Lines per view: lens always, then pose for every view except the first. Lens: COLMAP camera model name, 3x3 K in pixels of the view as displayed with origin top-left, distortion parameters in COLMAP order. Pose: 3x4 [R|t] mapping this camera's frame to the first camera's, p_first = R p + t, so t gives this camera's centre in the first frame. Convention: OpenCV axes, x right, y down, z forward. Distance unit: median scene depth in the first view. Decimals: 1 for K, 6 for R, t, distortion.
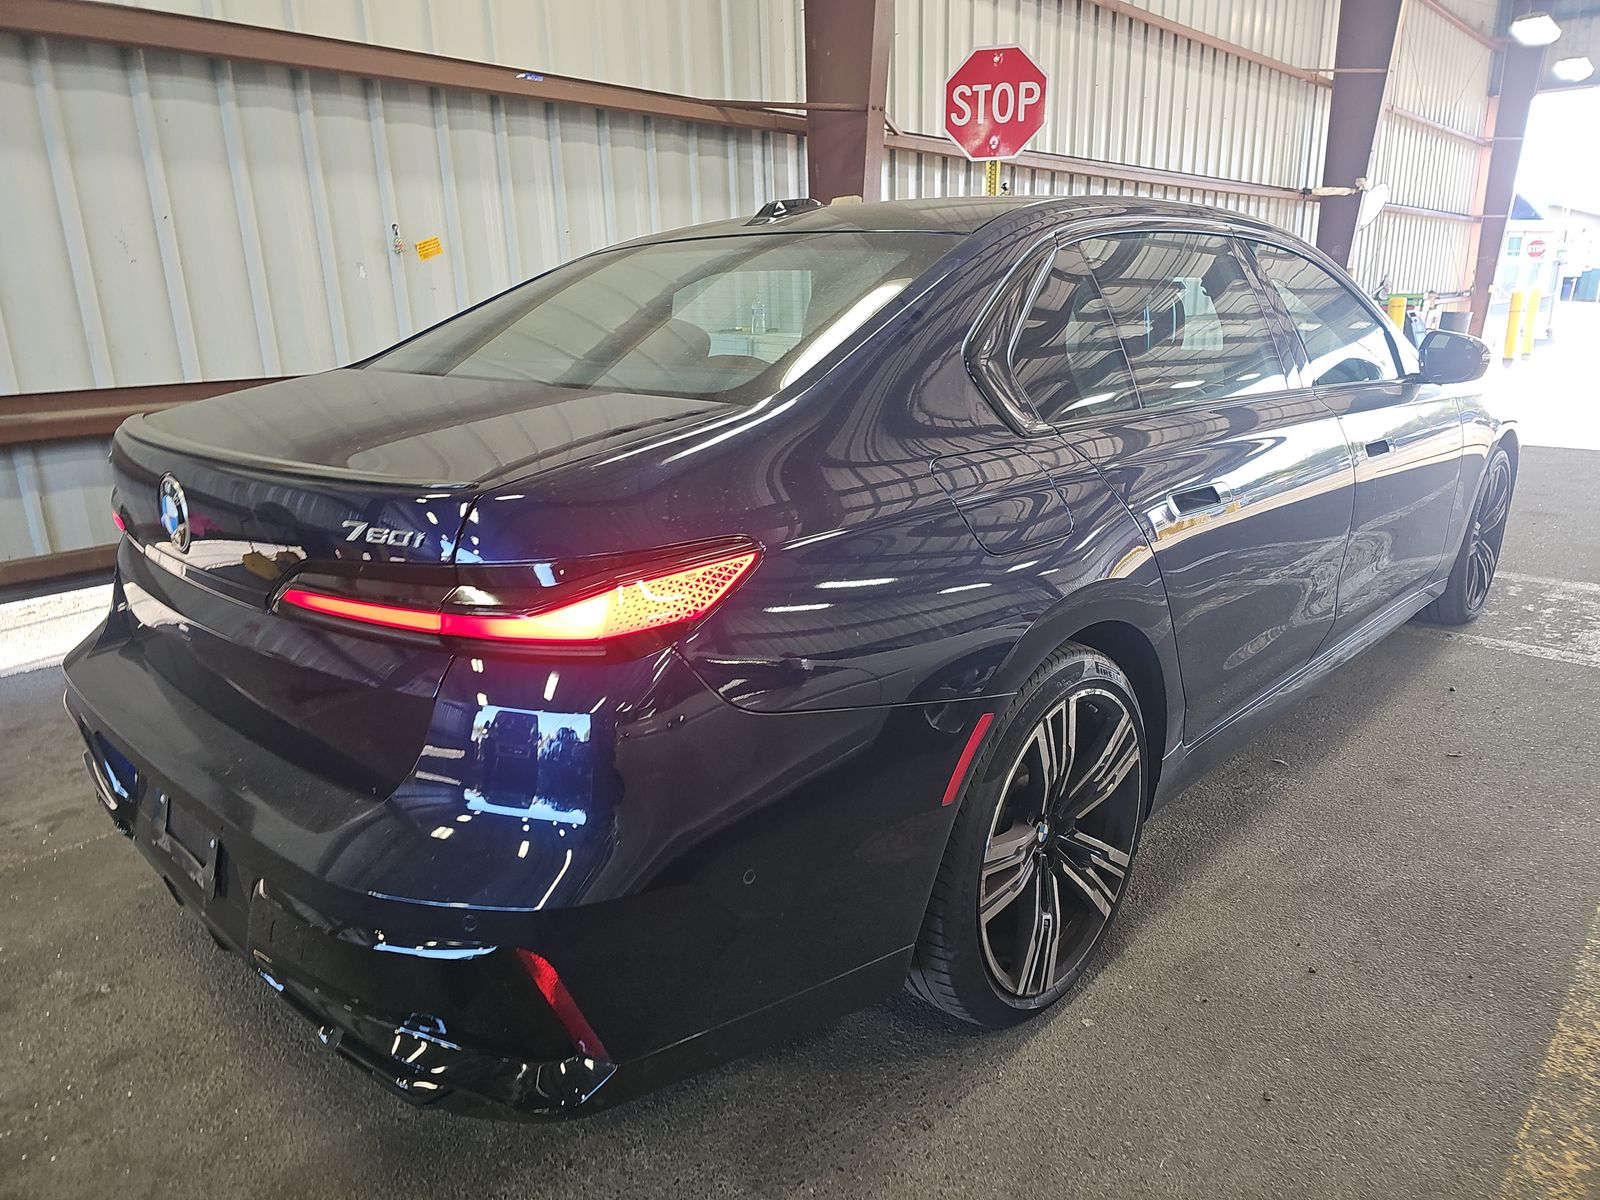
lens RADIAL K [[1077.8, 0, 799.9], [0, 1077.8, 599.7], [0, 0, 1]] dist [0.044528, -0.031034]
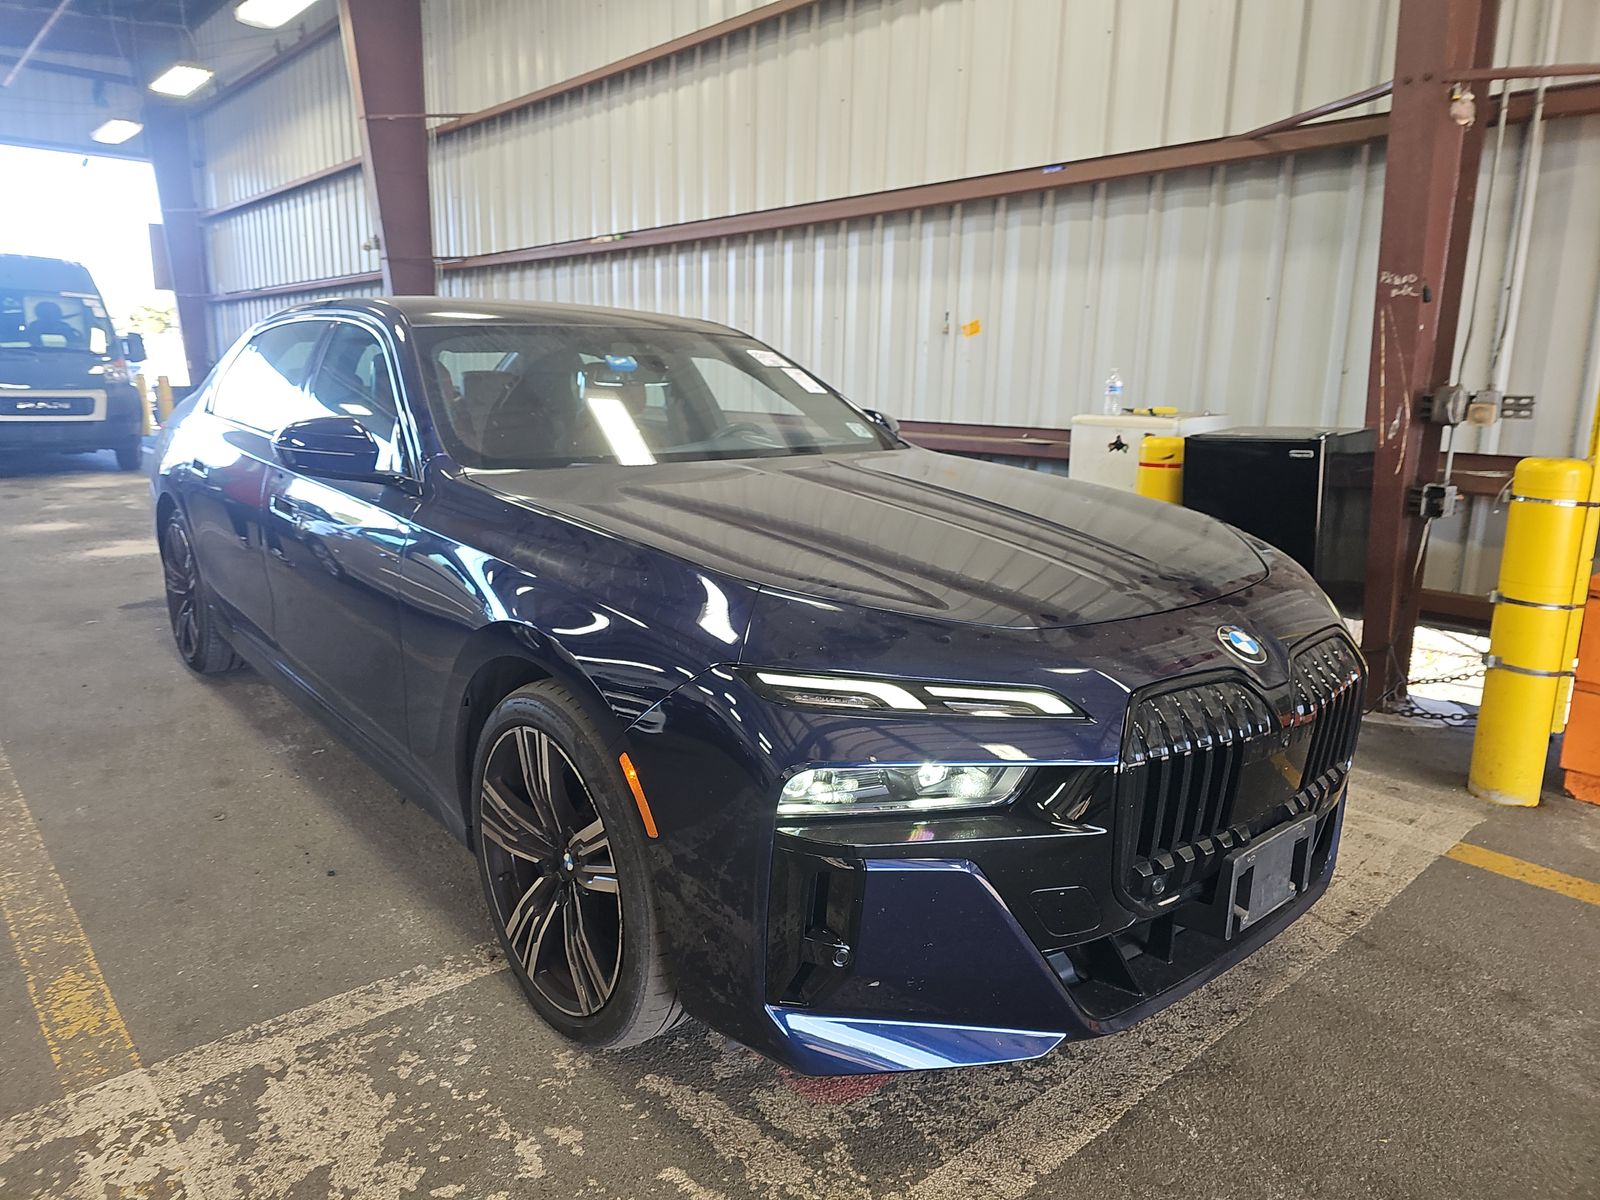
lens RADIAL K [[1077.8, 0, 801.3], [0, 1077.8, 597.0], [0, 0, 1]] dist [0.044528, -0.031034]
pose [[-0.132601, 0.221365, -0.966134, 1.062192], [-0.288961, 0.923765, 0.251317, -0.327888], [0.948113, 0.312500, -0.058526, 1.099705]]
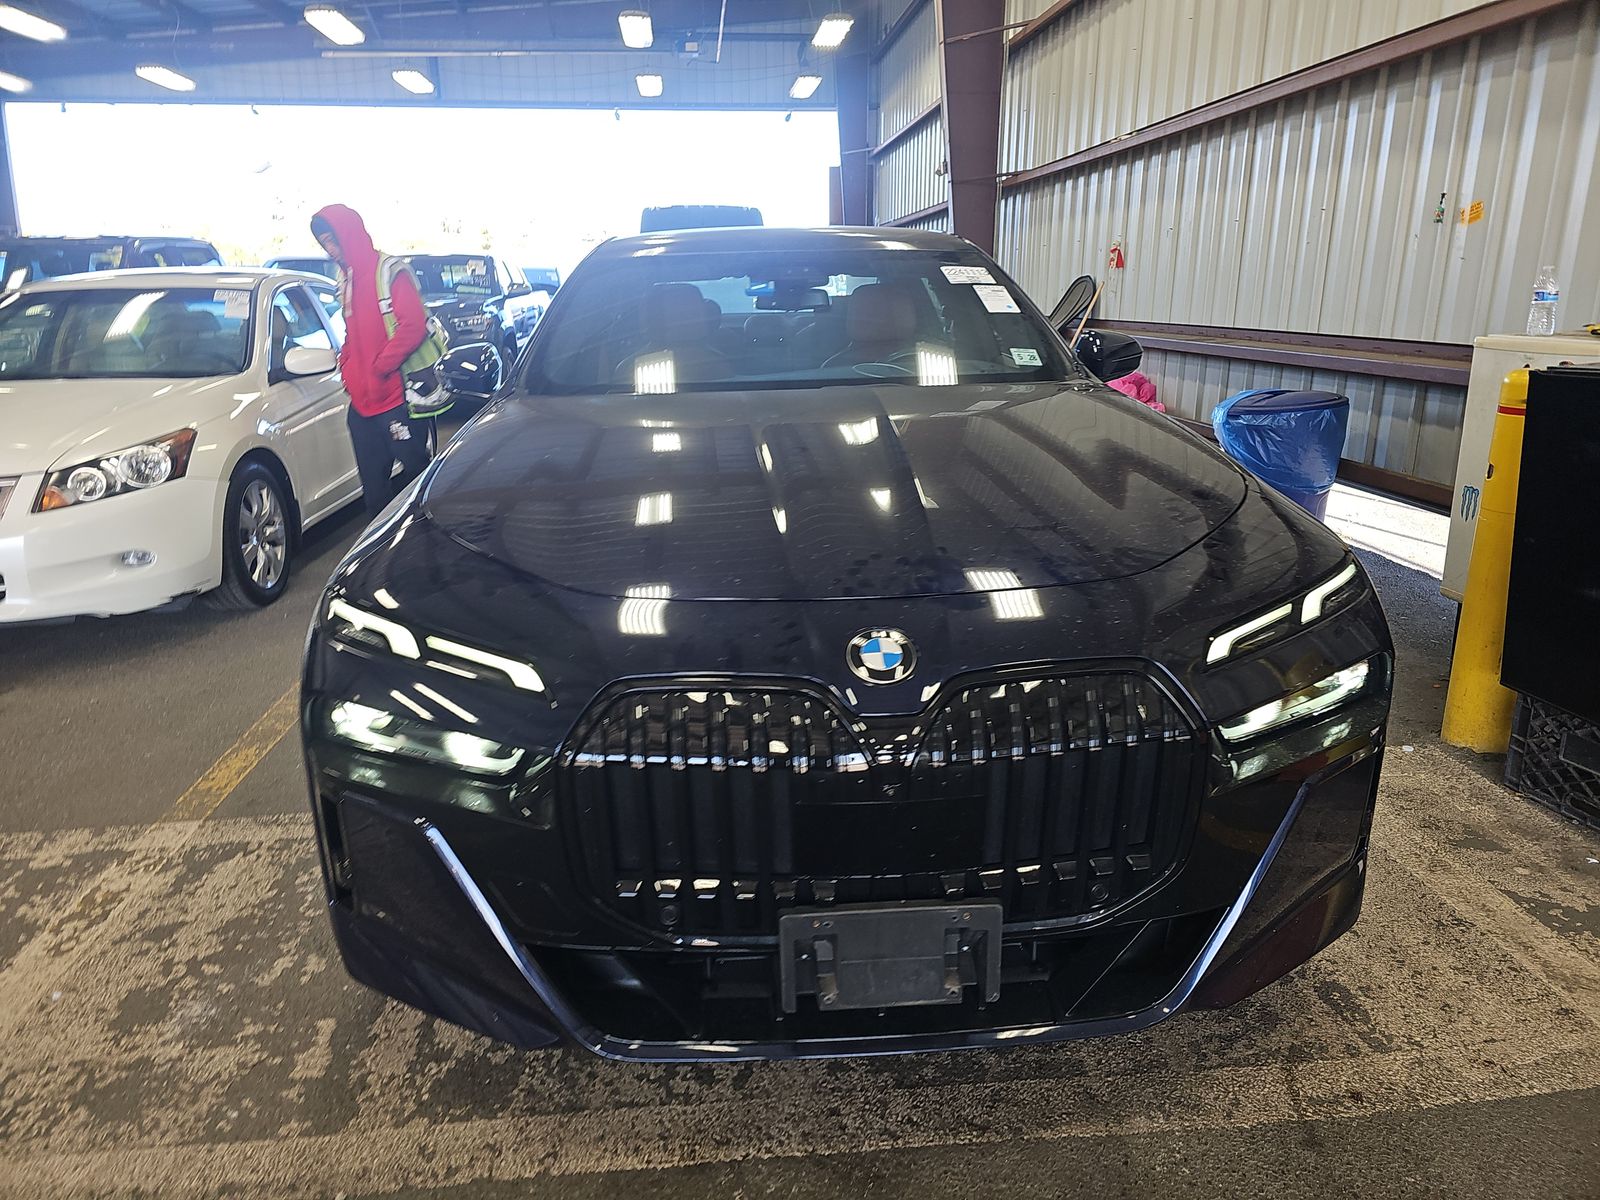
lens RADIAL K [[1077.8, 0, 792.1], [0, 1077.8, 599.1], [0, 0, 1]] dist [0.044528, -0.031034]
pose [[-0.704757, 0.228446, -0.671662, 0.848676], [-0.167440, 0.866432, 0.470382, -0.422545], [0.689407, 0.443968, -0.572373, 1.426189]]
